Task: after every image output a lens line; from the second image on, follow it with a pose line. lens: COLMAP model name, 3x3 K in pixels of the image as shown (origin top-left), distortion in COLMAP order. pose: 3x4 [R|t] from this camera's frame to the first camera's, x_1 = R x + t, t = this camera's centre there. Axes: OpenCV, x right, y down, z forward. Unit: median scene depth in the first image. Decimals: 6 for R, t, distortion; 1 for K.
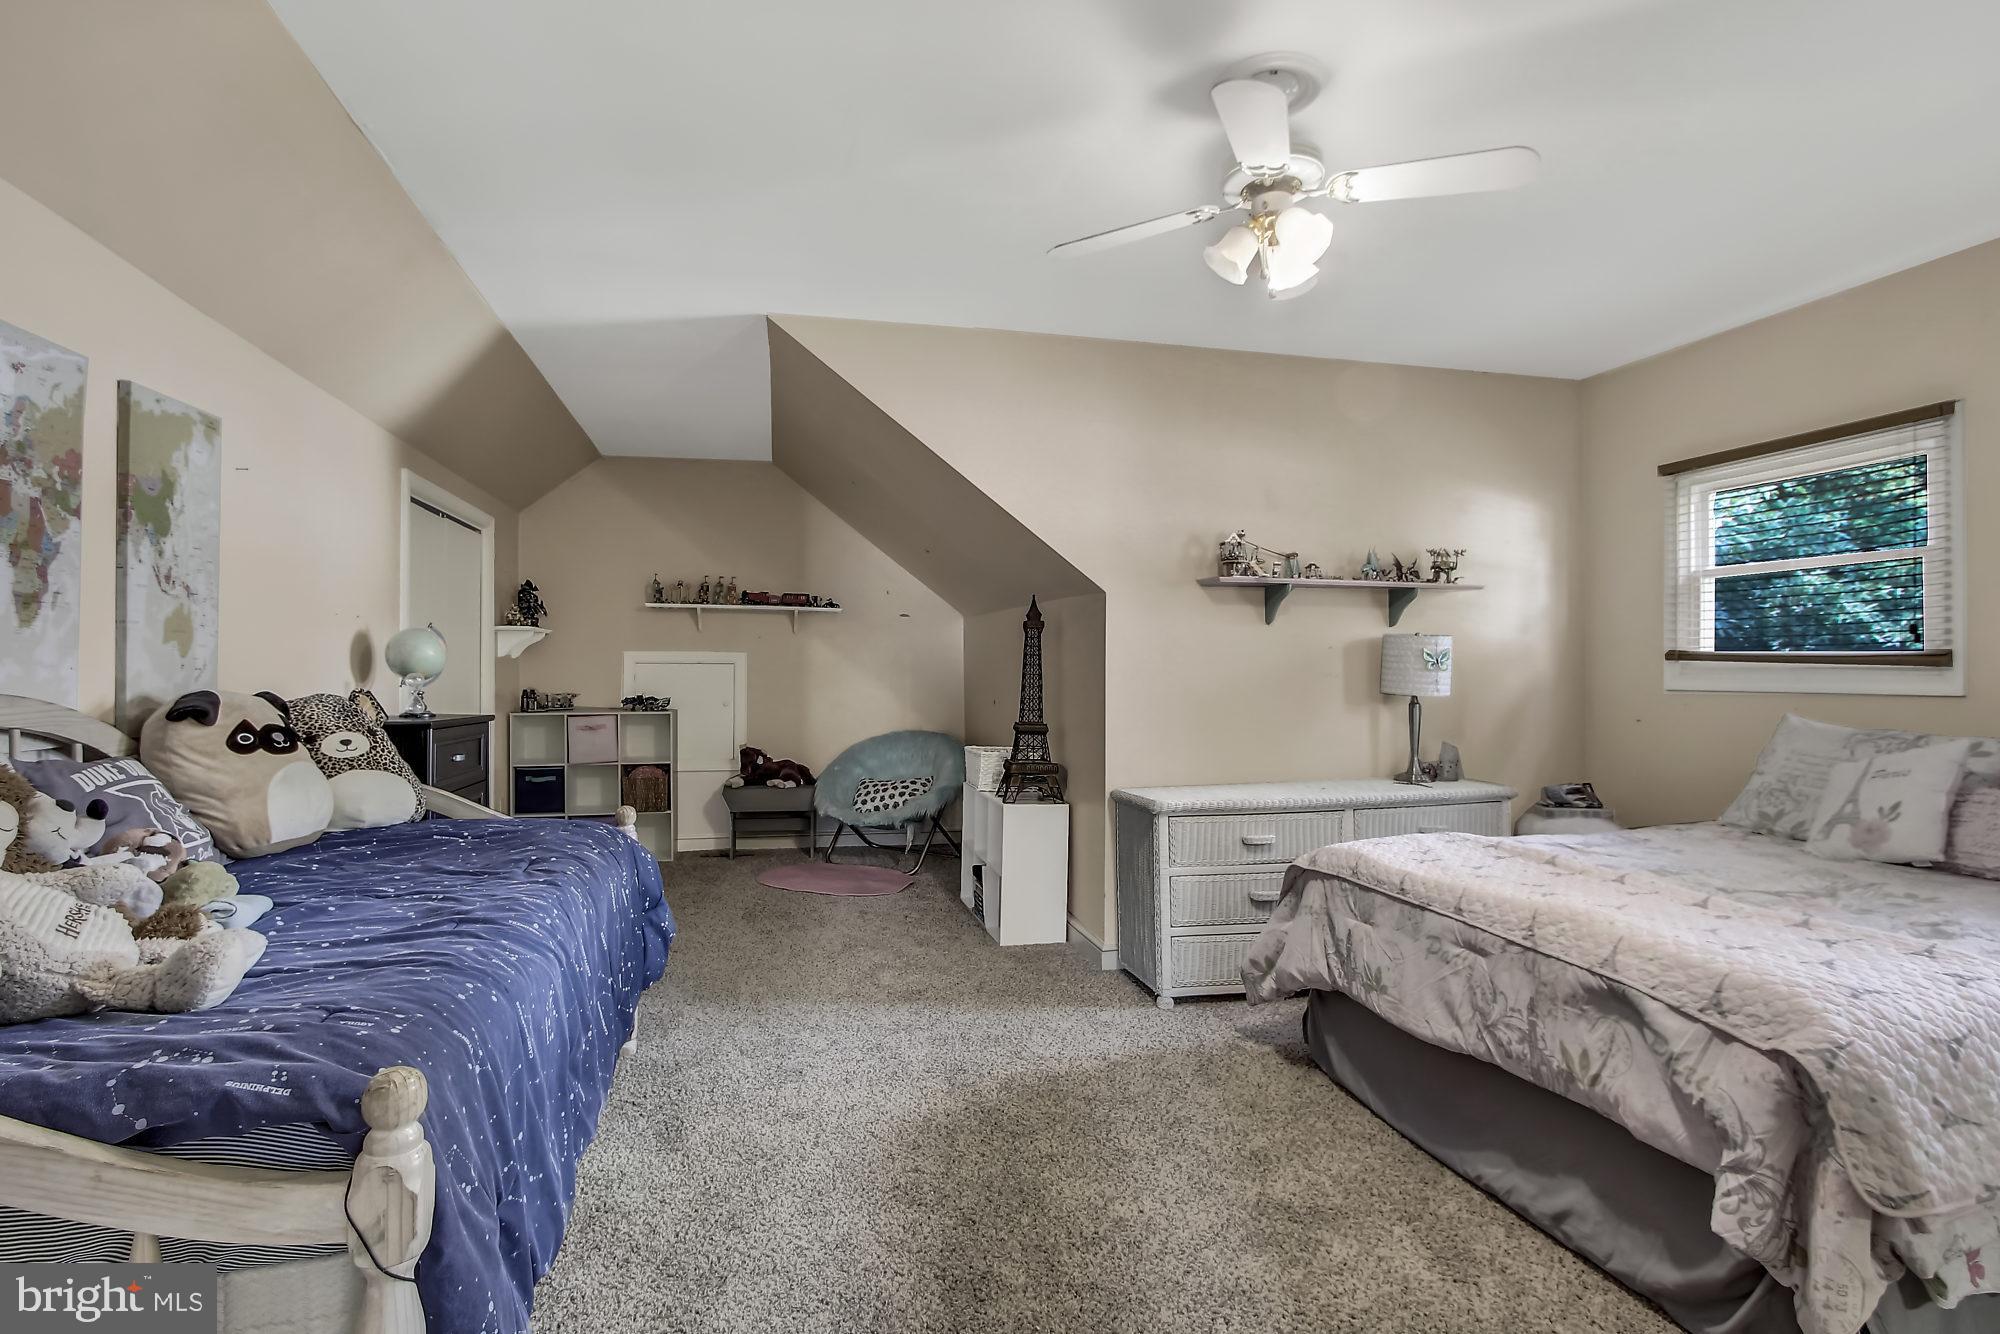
lens RADIAL K [[969.8, 0, 972.2], [0, 969.8, 675.5], [0, 0, 1]] dist [-0.005173, -0.000867]
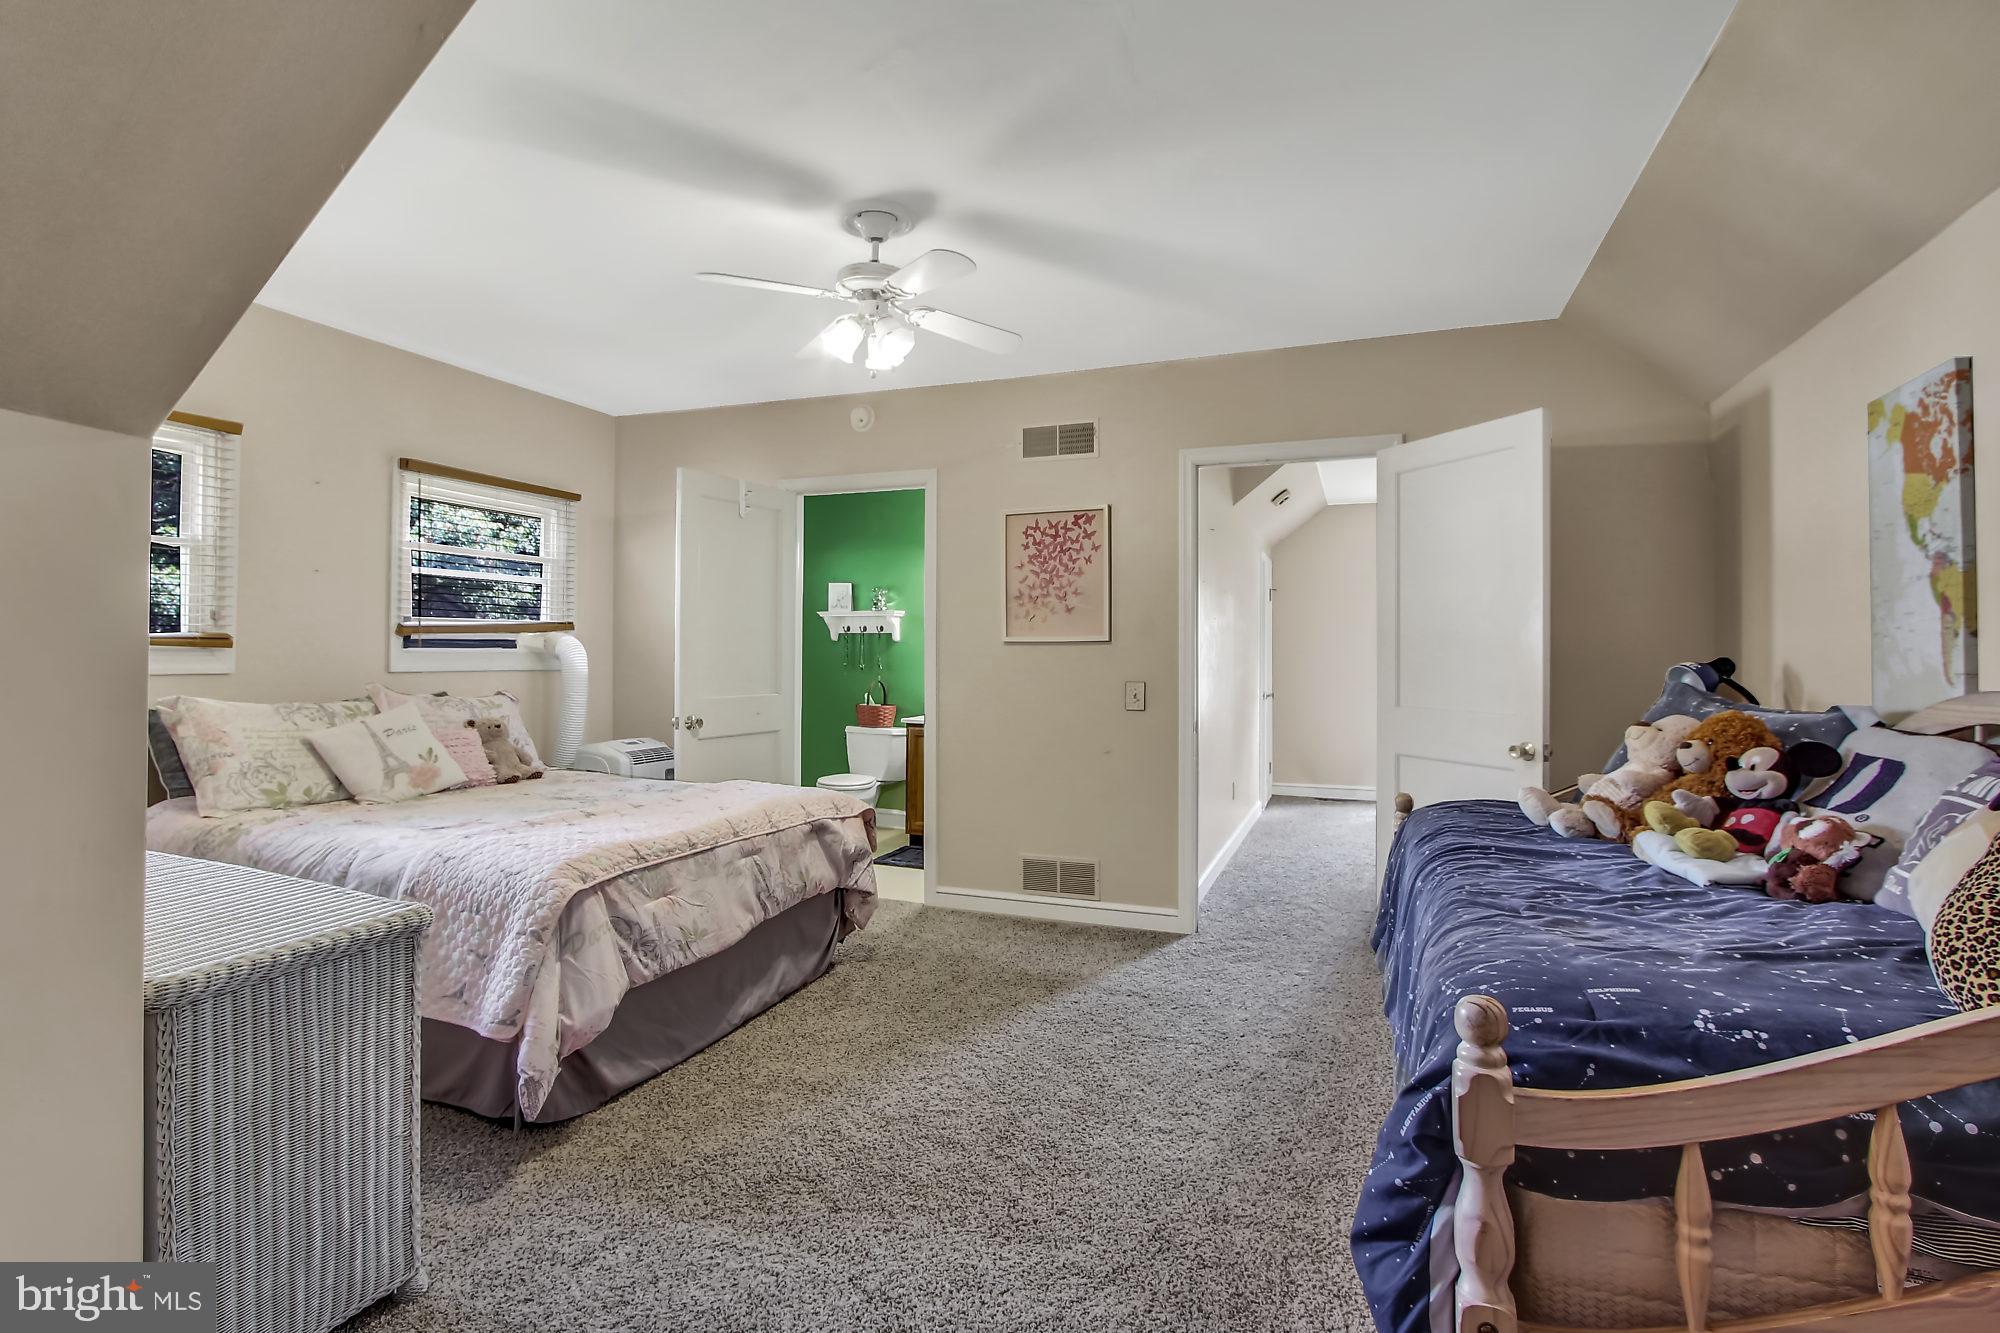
lens RADIAL K [[969.8, 0, 972.2], [0, 969.8, 675.0], [0, 0, 1]] dist [-0.005173, -0.000867]
pose [[-0.828021, -0.016585, 0.560452, -0.465791], [-0.005555, 0.999756, 0.021377, -0.007749], [-0.560670, 0.014587, -0.827911, 1.730137]]
